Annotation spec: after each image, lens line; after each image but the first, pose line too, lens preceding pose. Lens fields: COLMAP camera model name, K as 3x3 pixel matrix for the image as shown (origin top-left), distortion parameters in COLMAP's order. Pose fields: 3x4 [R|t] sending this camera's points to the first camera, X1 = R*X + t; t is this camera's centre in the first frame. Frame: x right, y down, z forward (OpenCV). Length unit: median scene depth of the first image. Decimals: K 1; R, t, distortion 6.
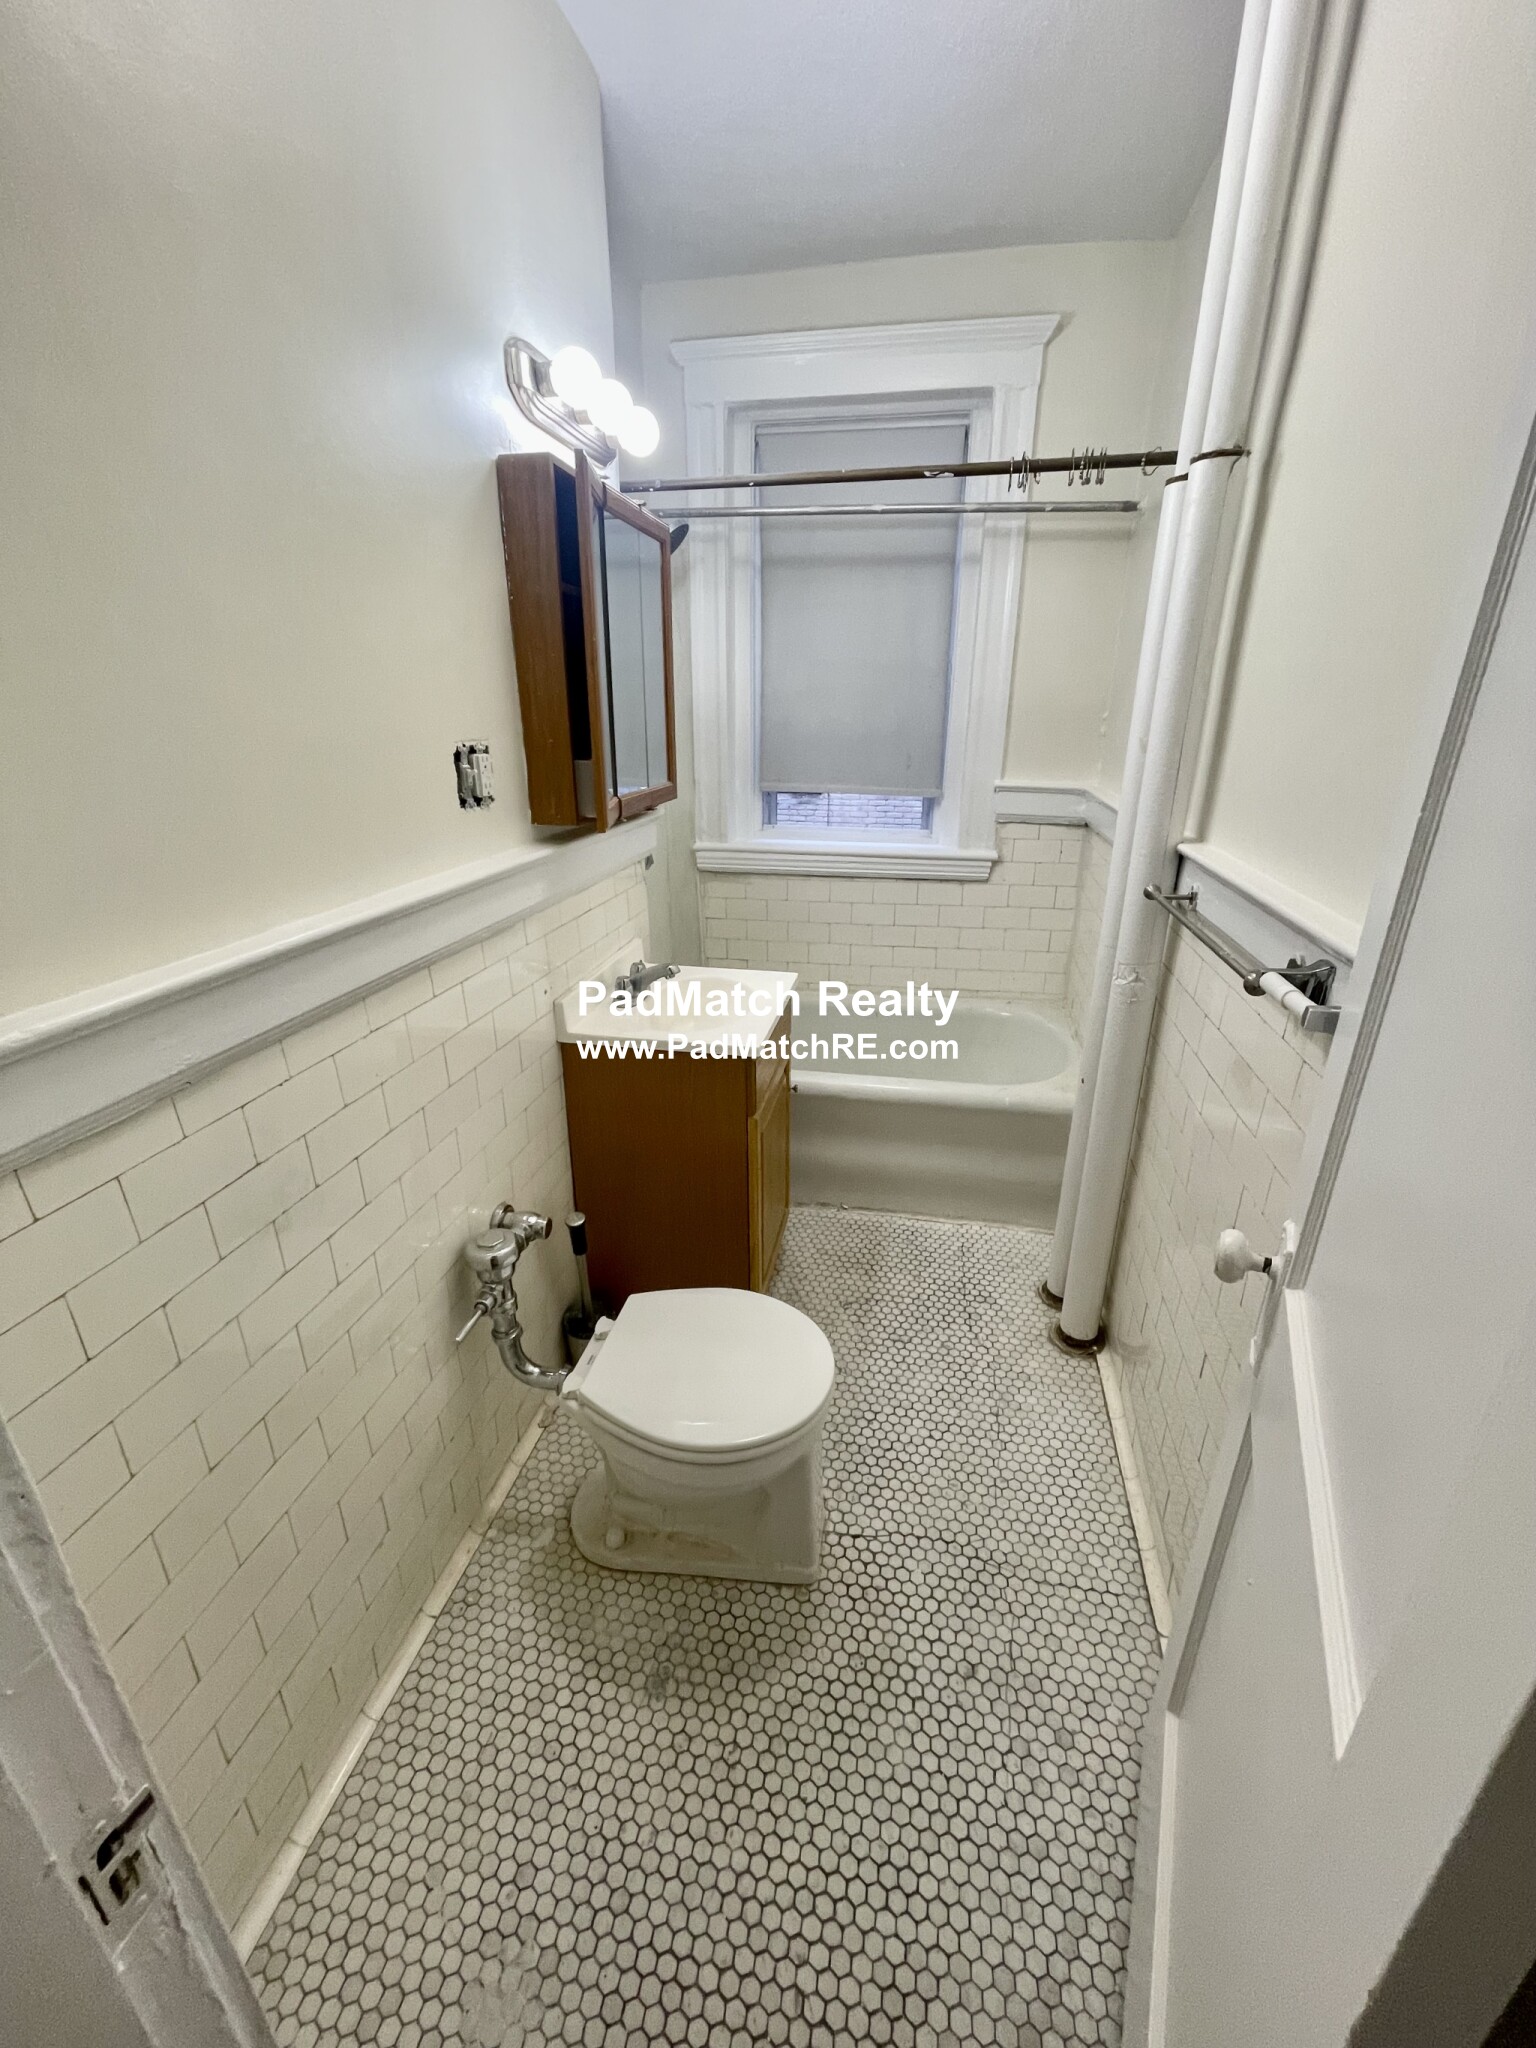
lens RADIAL K [[834.5, 0, 768.0], [0, 834.5, 1024.0], [0, 0, 1]] dist [-0.017598, 0.007755]
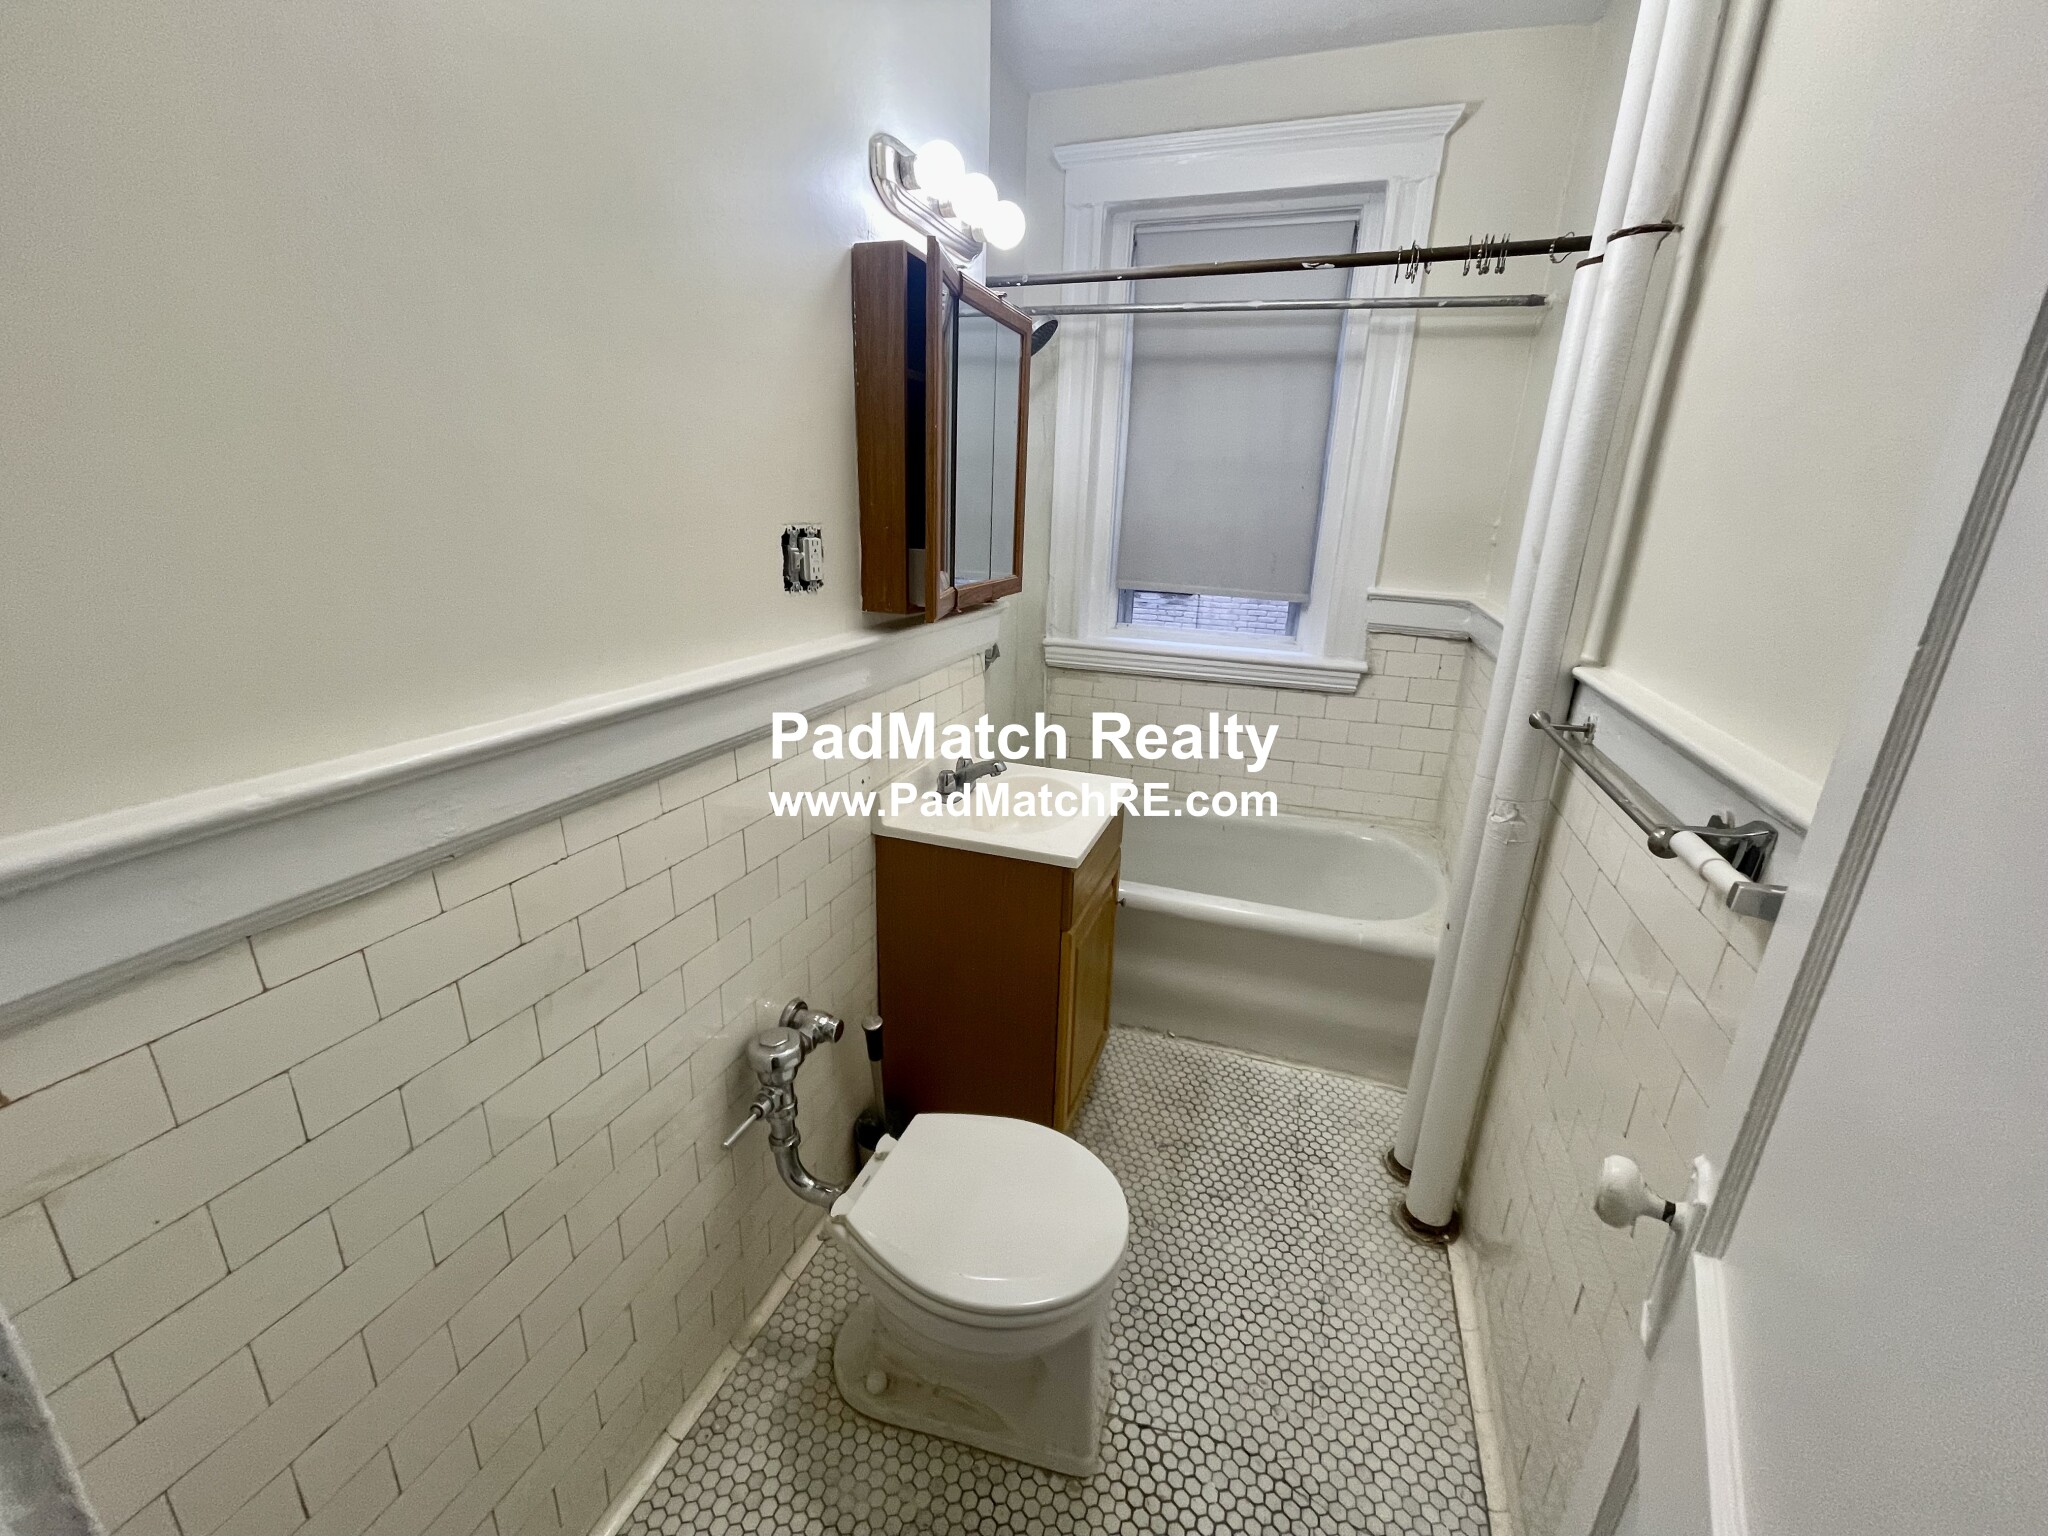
lens RADIAL K [[820.9, 0, 1024.4], [0, 820.9, 763.8], [0, 0, 1]] dist [-0.026461, 0.015684]
pose [[0.987643, 0.071372, -0.139523, 0.051533], [-0.079826, 0.995237, -0.055959, -0.022237], [0.134864, 0.066405, 0.988636, 0.087413]]
